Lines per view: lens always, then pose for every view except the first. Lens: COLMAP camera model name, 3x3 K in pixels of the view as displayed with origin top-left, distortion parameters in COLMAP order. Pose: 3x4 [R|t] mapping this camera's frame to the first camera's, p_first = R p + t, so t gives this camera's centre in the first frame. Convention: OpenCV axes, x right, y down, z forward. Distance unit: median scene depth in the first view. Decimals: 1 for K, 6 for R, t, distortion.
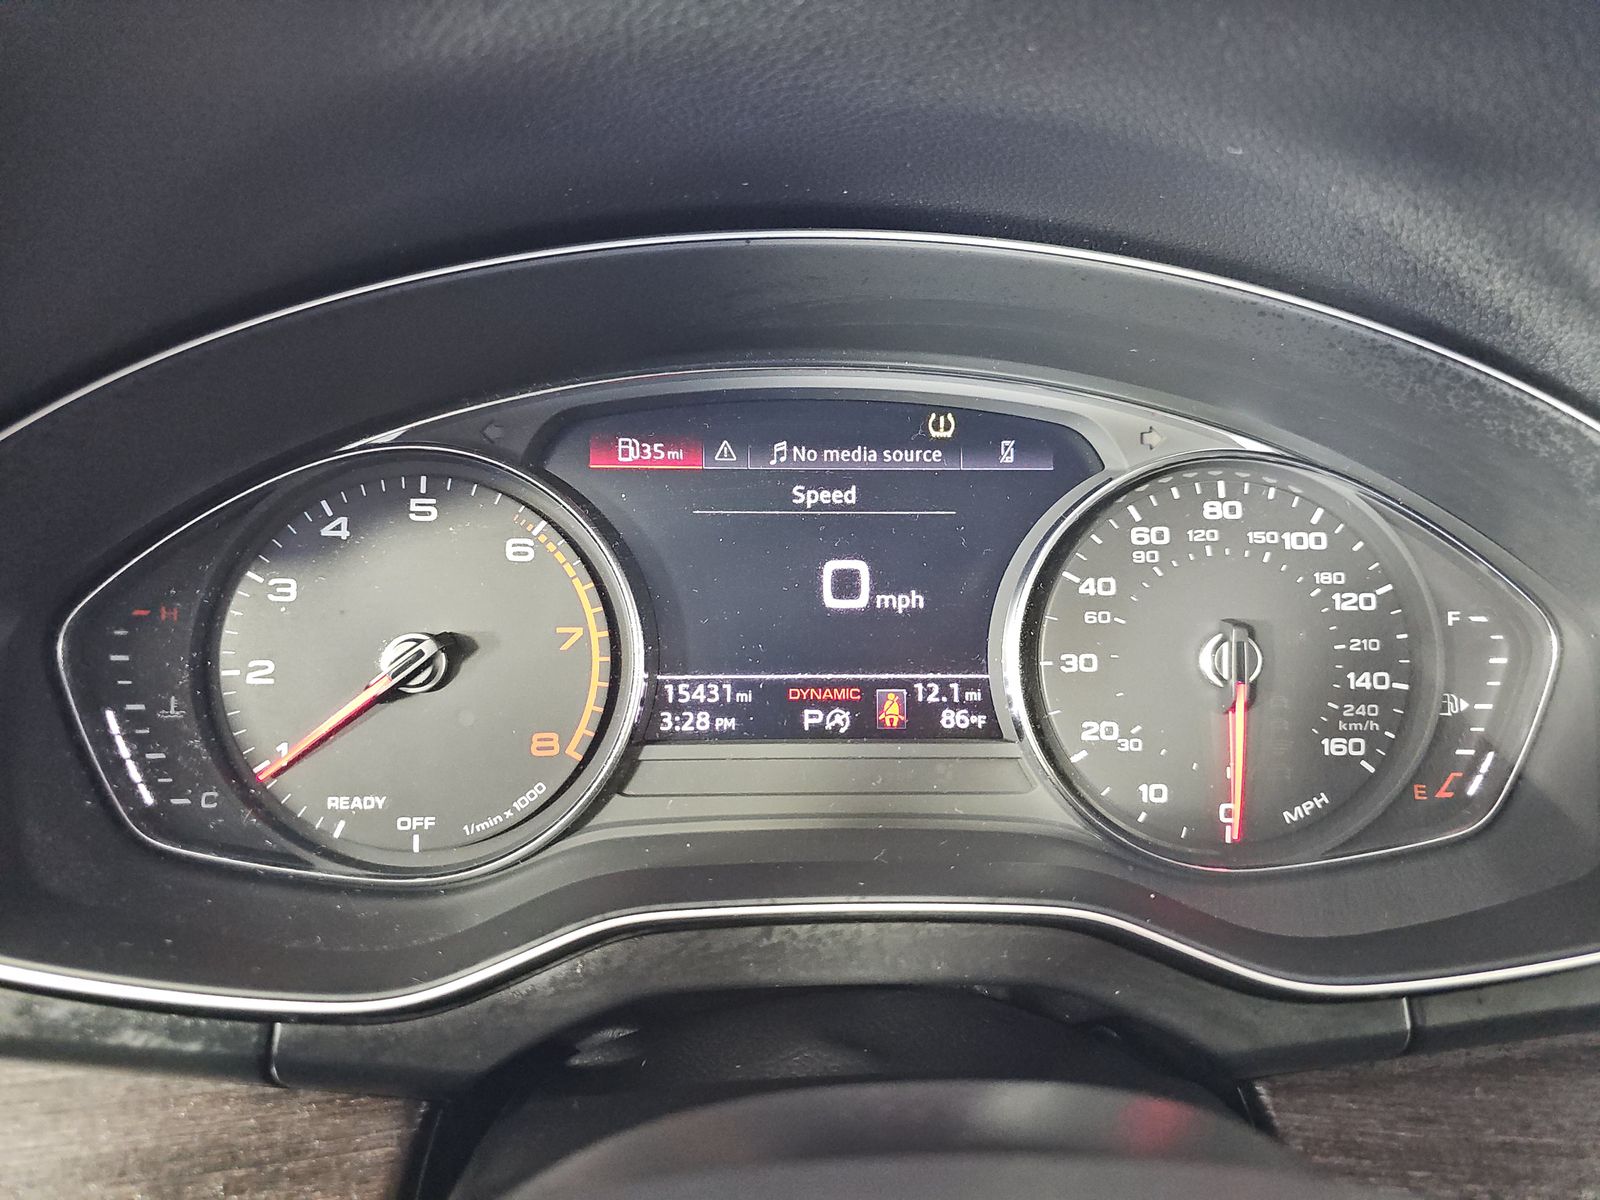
lens RADIAL K [[1071.7, 0, 800.0], [0, 1071.7, 600.0], [0, 0, 1]] dist [-0.001507, -0.003552]
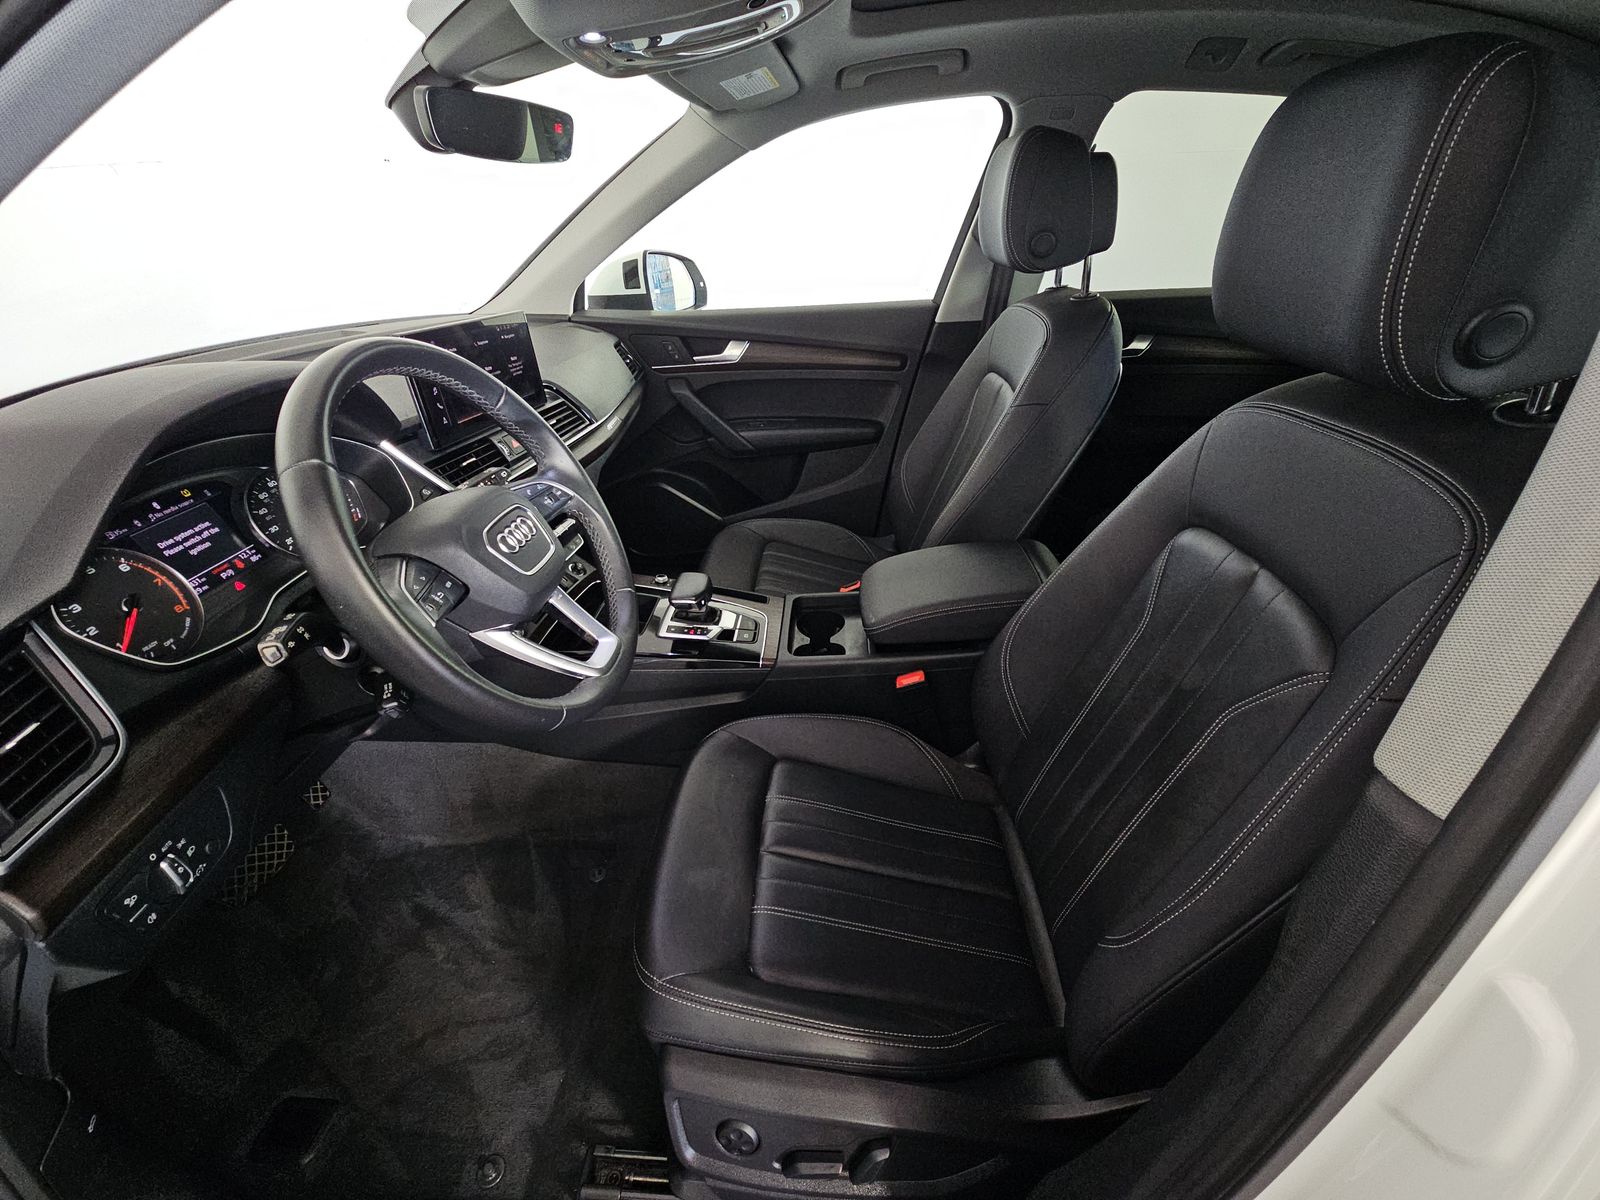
lens RADIAL K [[644.3, 0, 800.0], [0, 644.3, 600.0], [0, 0, 1]] dist [0.000125, -0.000048]
pose [[0.090089, -0.515184, 0.852331, -1.742306], [0.383916, 0.807634, 0.447589, -0.052150], [-0.918963, 0.286901, 0.270547, -1.391620]]
